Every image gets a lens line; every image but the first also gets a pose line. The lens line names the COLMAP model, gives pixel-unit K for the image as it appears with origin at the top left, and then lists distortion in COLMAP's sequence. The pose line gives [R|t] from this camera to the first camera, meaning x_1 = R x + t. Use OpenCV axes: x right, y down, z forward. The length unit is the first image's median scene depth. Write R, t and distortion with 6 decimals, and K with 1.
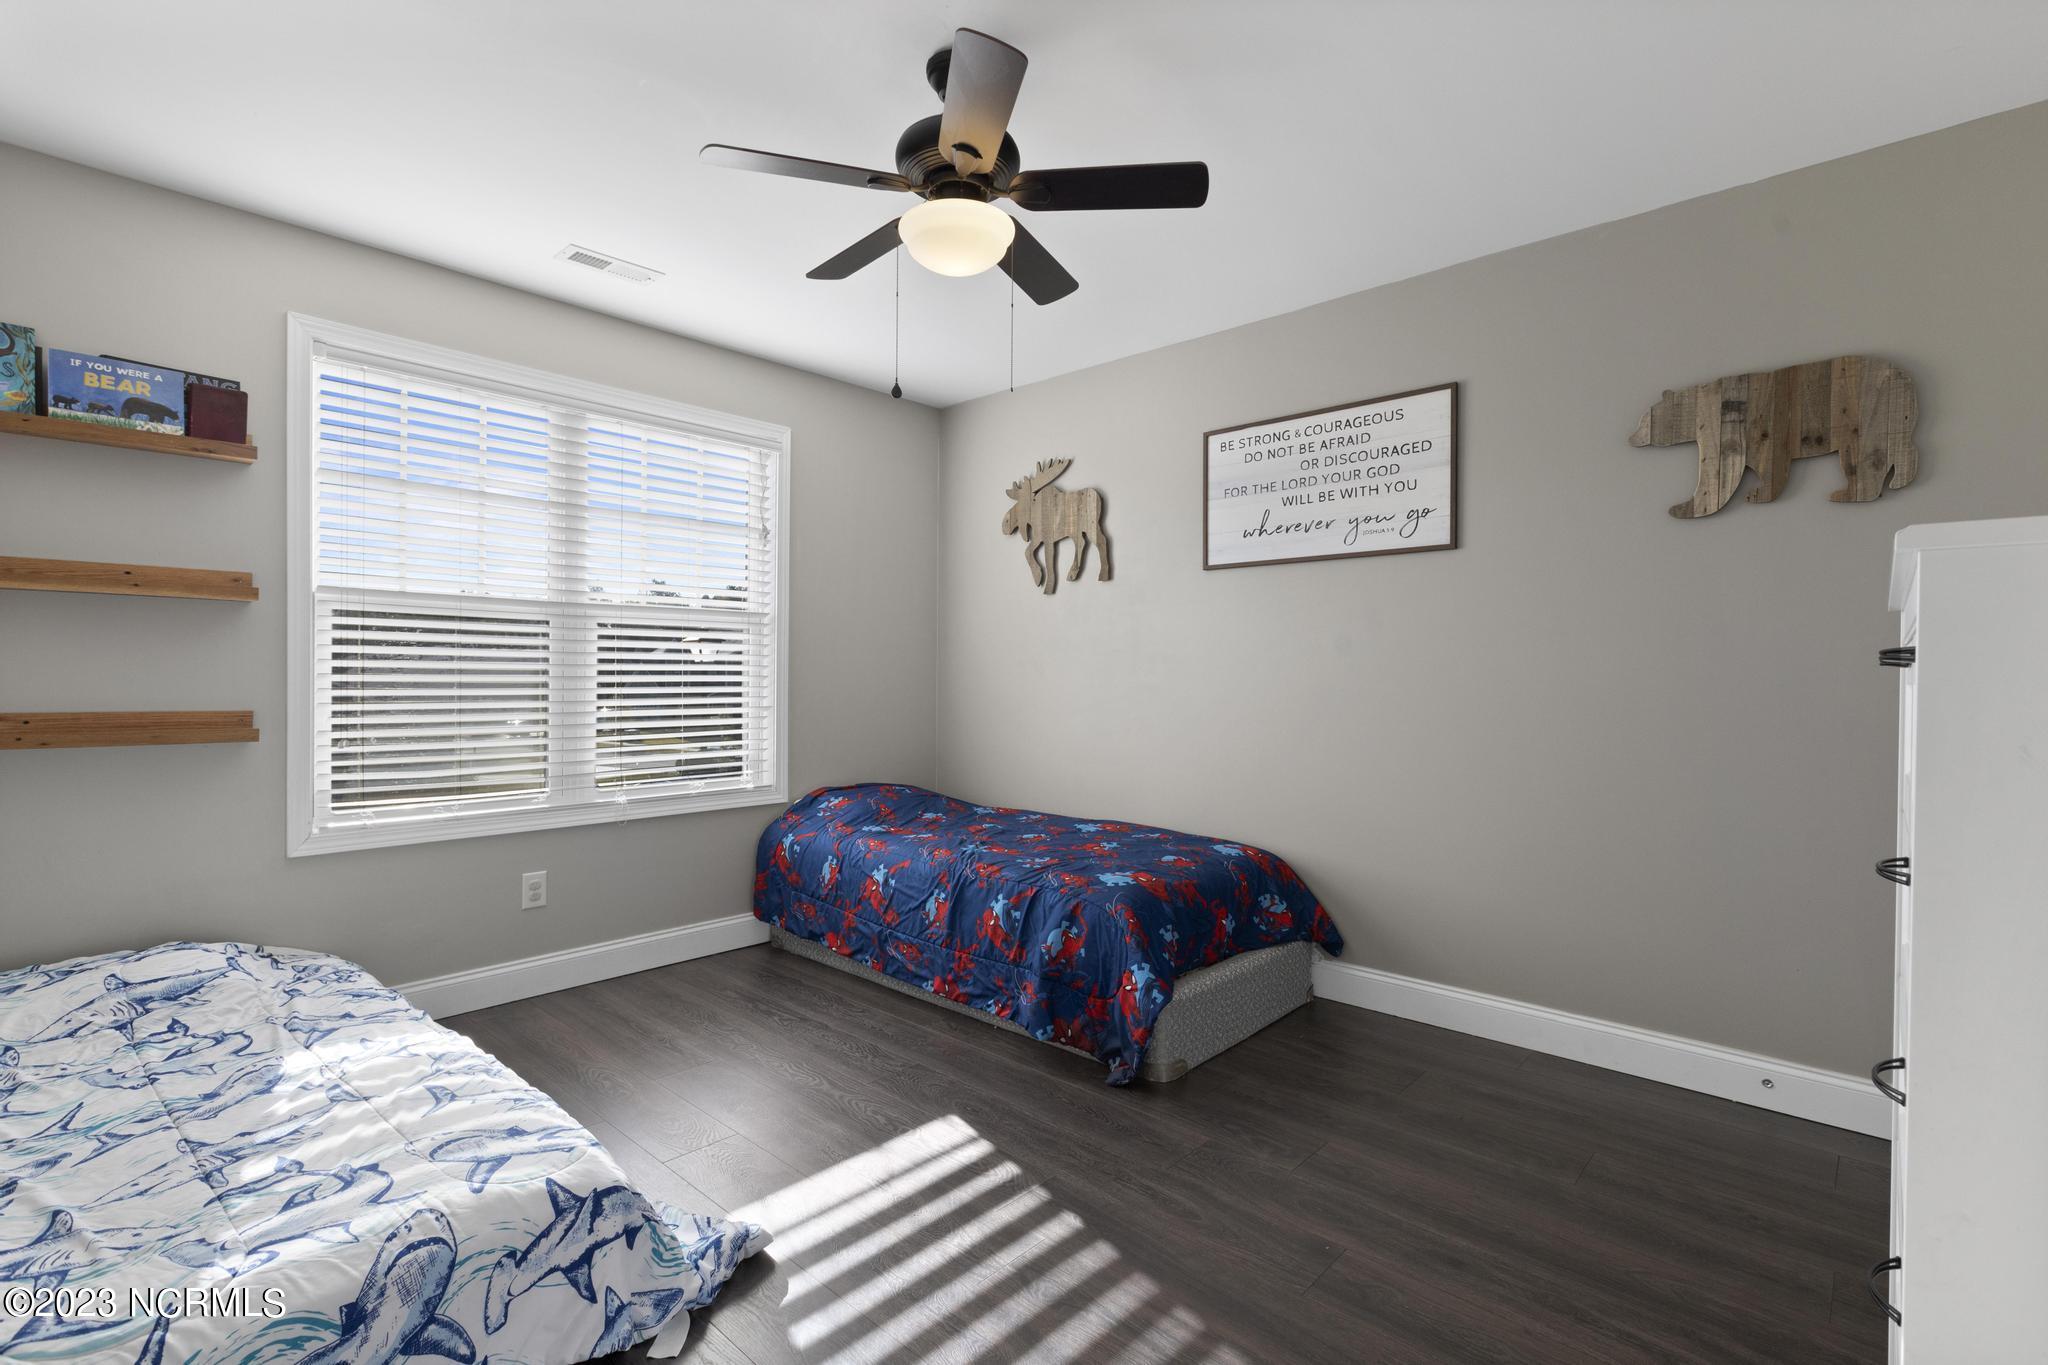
lens RADIAL K [[936.4, 0, 1021.0], [0, 936.4, 680.3], [0, 0, 1]] dist [0.004152, 0.000634]
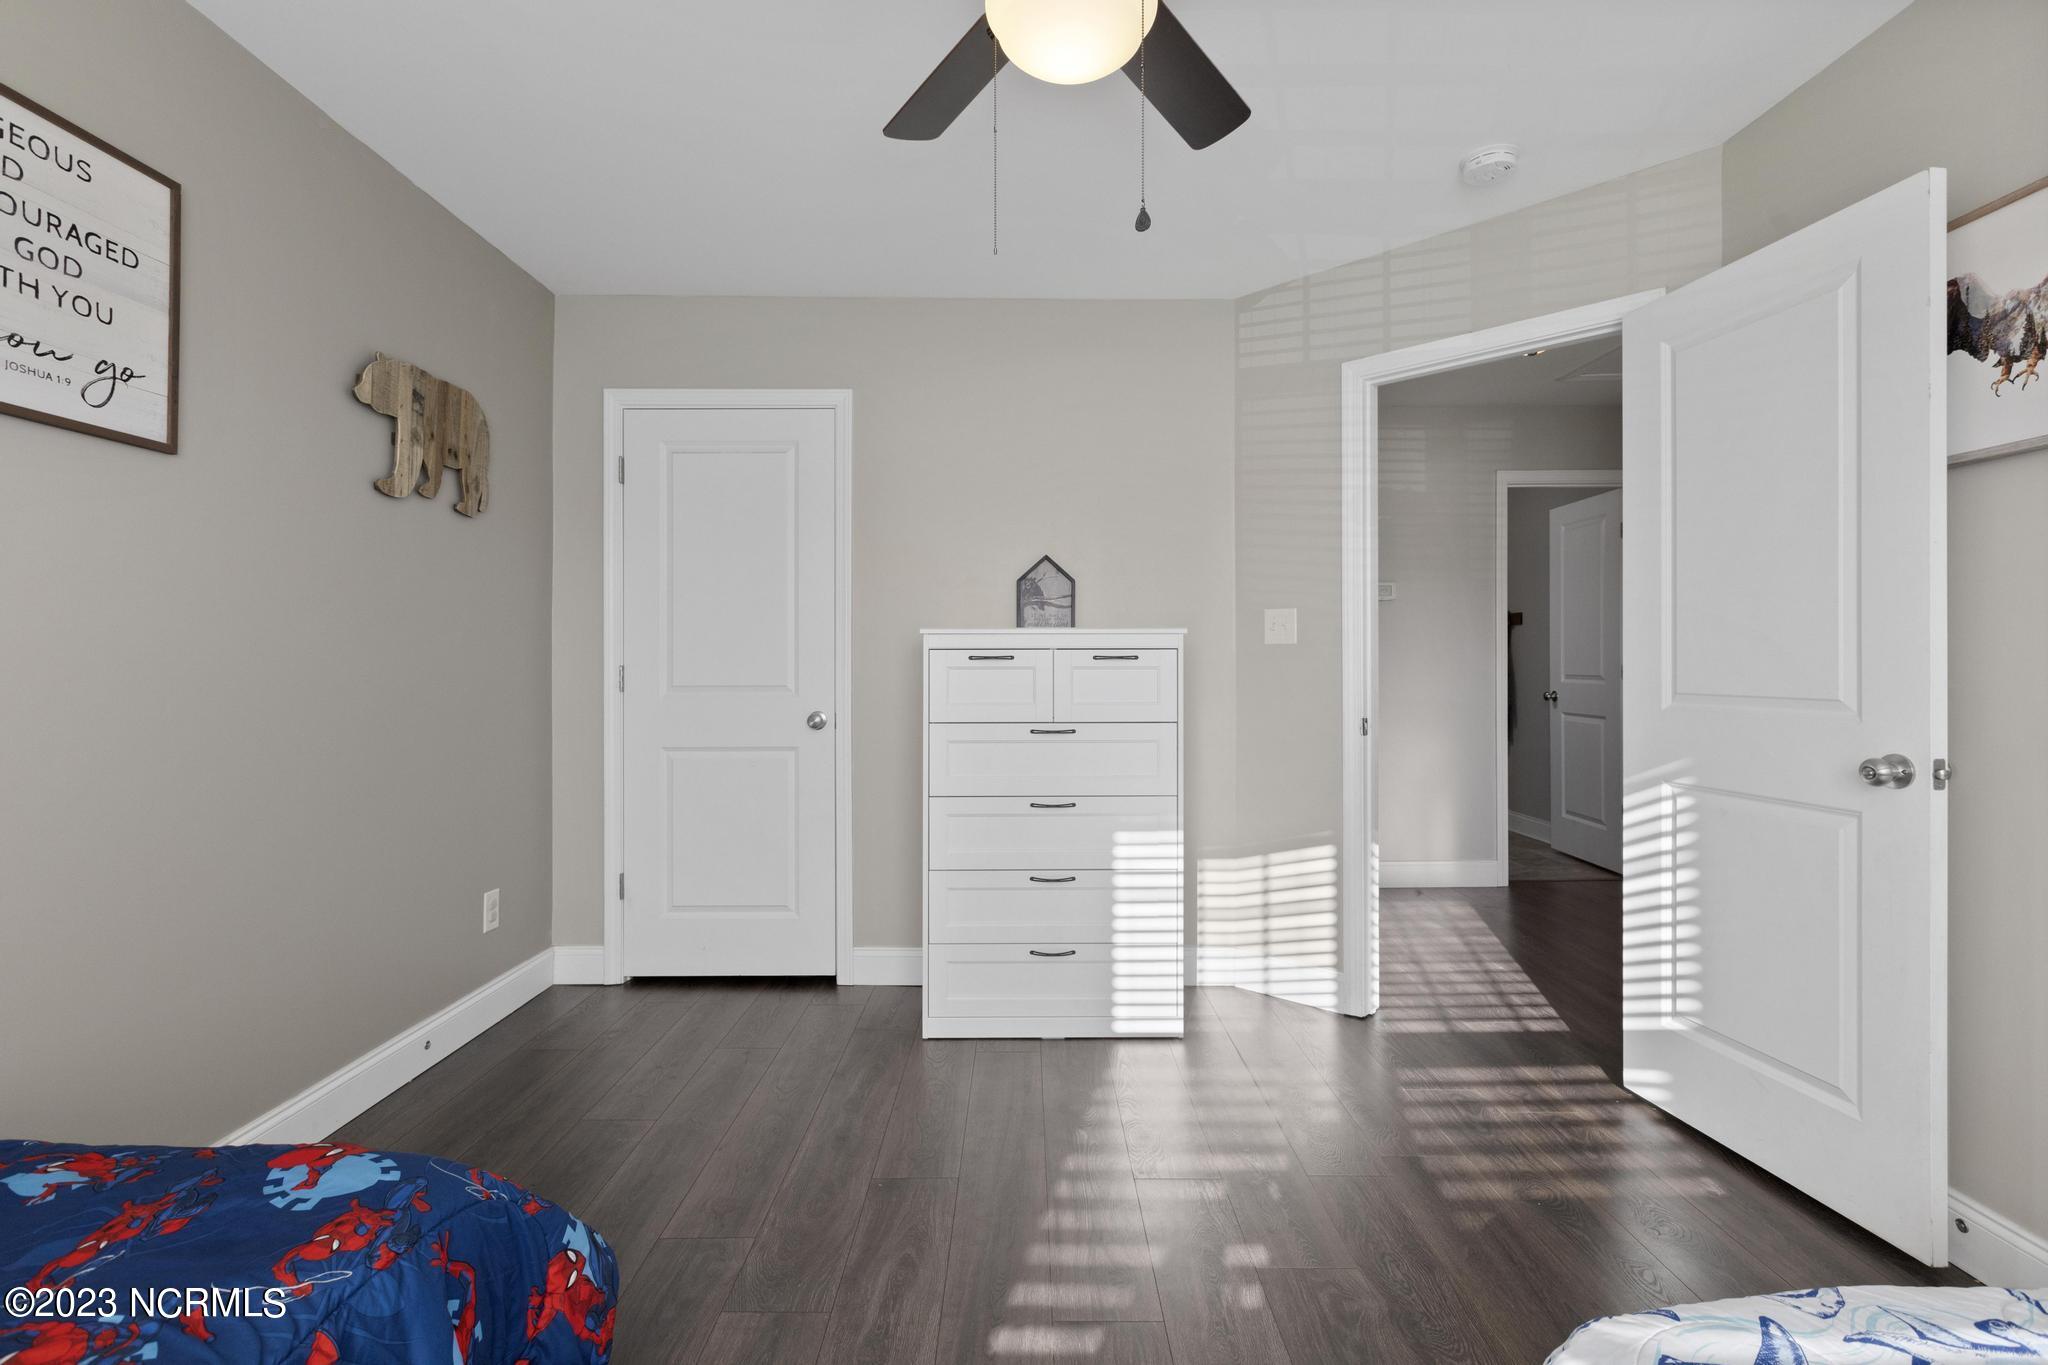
lens RADIAL K [[936.4, 0, 1023.0], [0, 936.4, 669.2], [0, 0, 1]] dist [0.004152, 0.000634]
pose [[-0.677517, -0.008226, 0.735461, -0.435578], [0.001645, 0.999918, 0.012700, -0.008360], [-0.735505, 0.009814, -0.677448, 1.201501]]
